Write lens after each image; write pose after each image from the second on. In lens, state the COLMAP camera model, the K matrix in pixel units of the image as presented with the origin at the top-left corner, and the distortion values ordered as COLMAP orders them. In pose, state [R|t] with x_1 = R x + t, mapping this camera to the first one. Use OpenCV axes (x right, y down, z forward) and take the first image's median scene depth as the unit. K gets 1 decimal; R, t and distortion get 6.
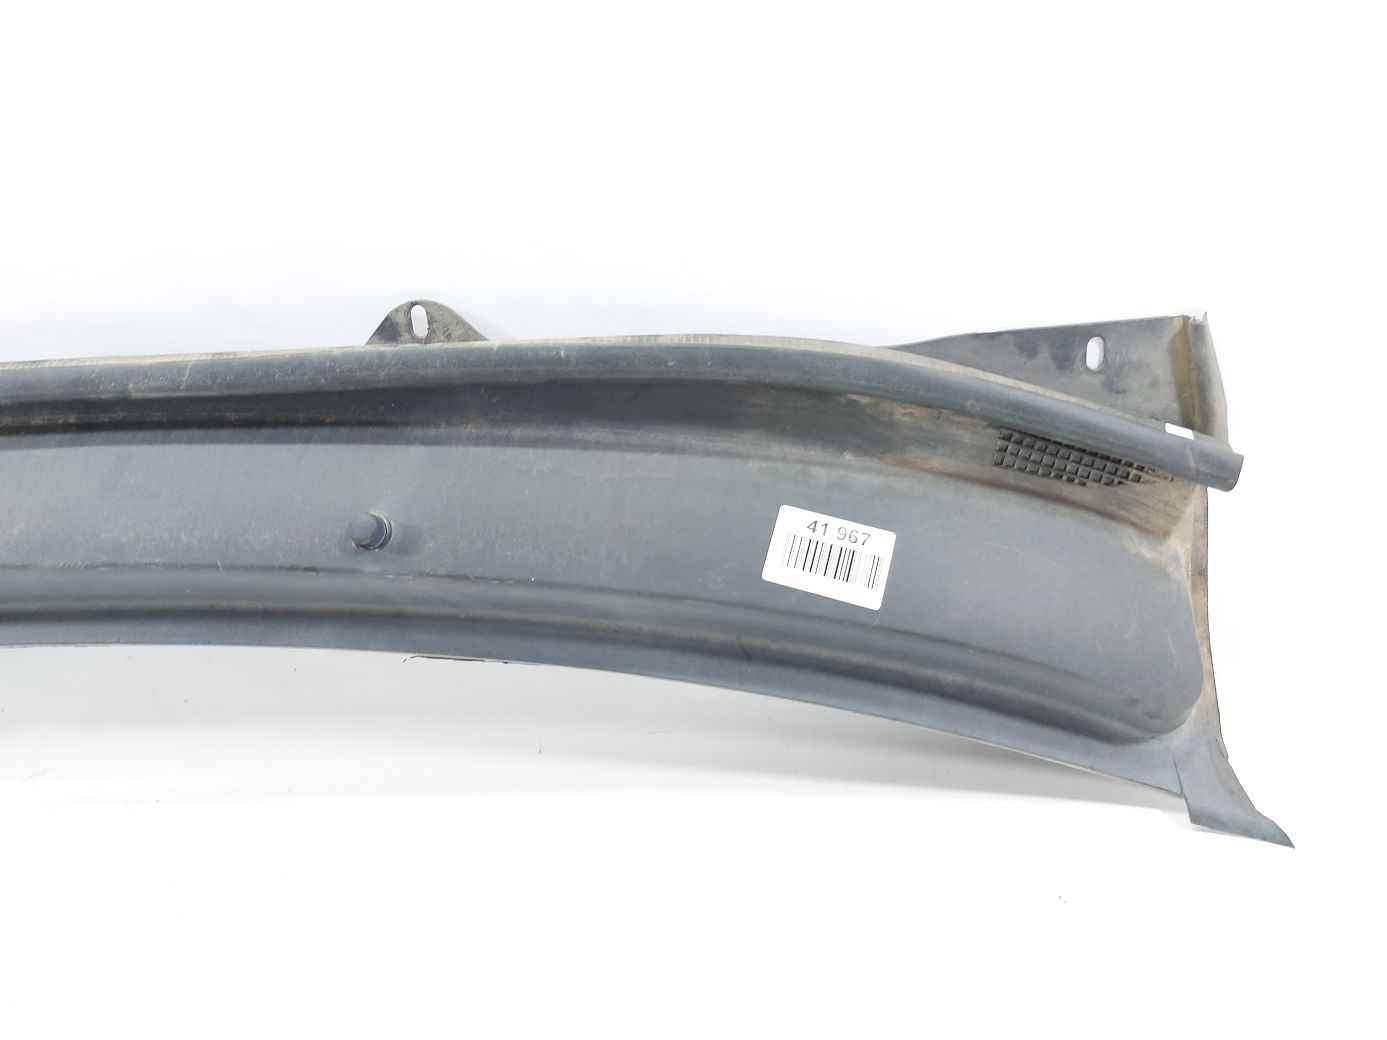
lens RADIAL K [[995.7, 0, 693.5], [0, 995.7, 520.0], [0, 0, 1]] dist [0.034168, -0.079229]
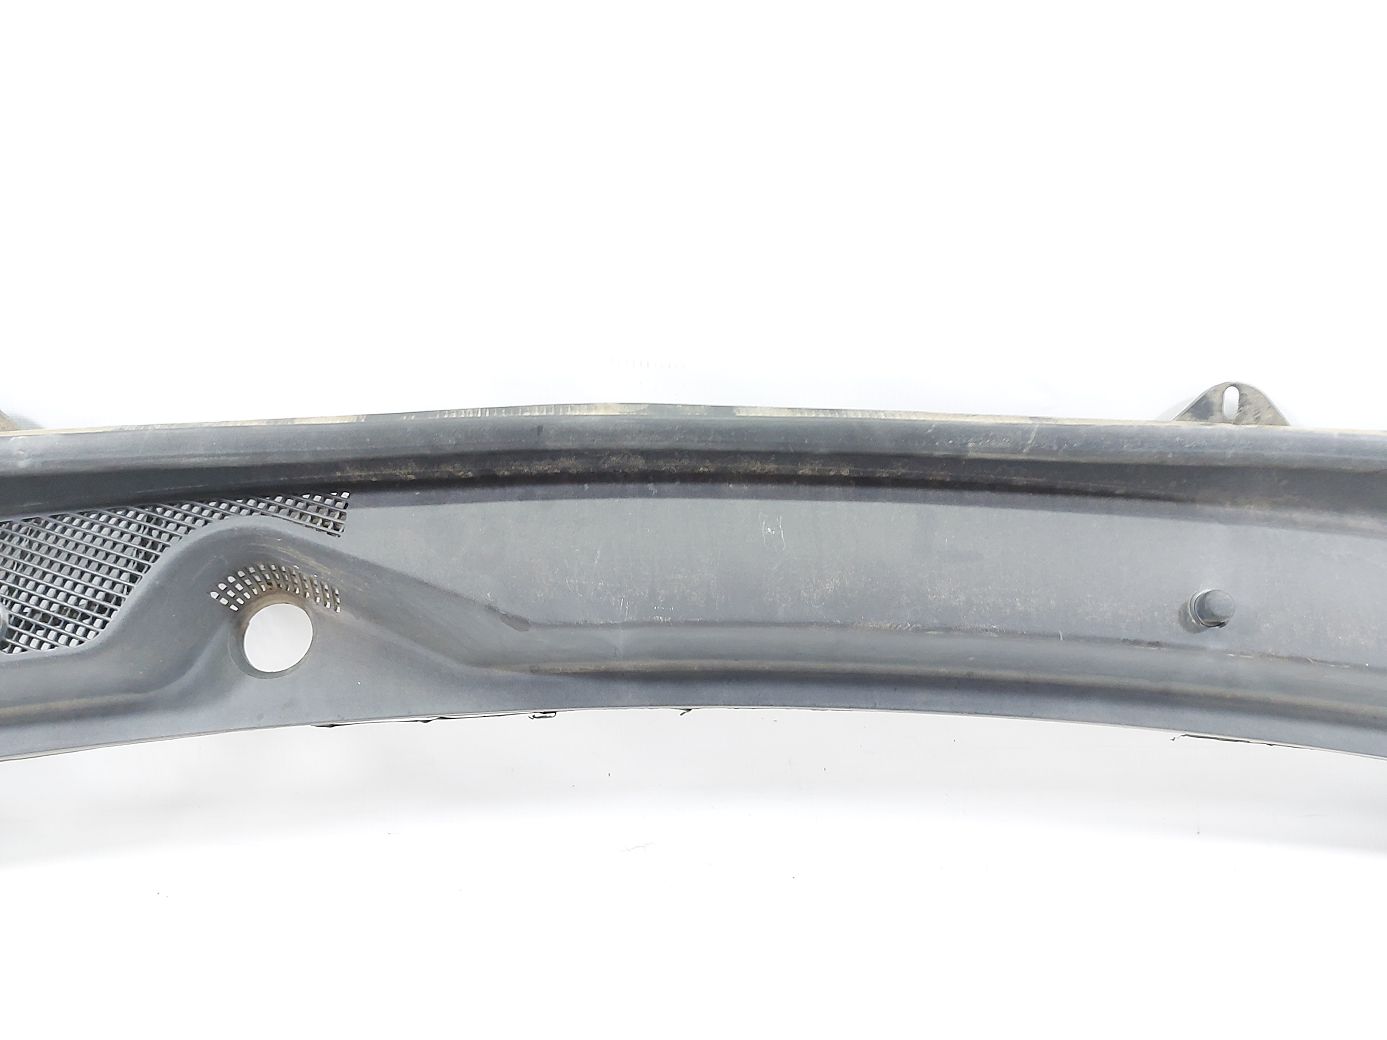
lens RADIAL K [[995.7, 0, 693.5], [0, 995.7, 520.0], [0, 0, 1]] dist [0.034168, -0.079229]
pose [[0.989950, 0.064018, 0.126096, -0.935711], [-0.056438, 0.996429, -0.062804, 0.014520], [-0.129666, 0.055056, 0.990028, 0.076086]]
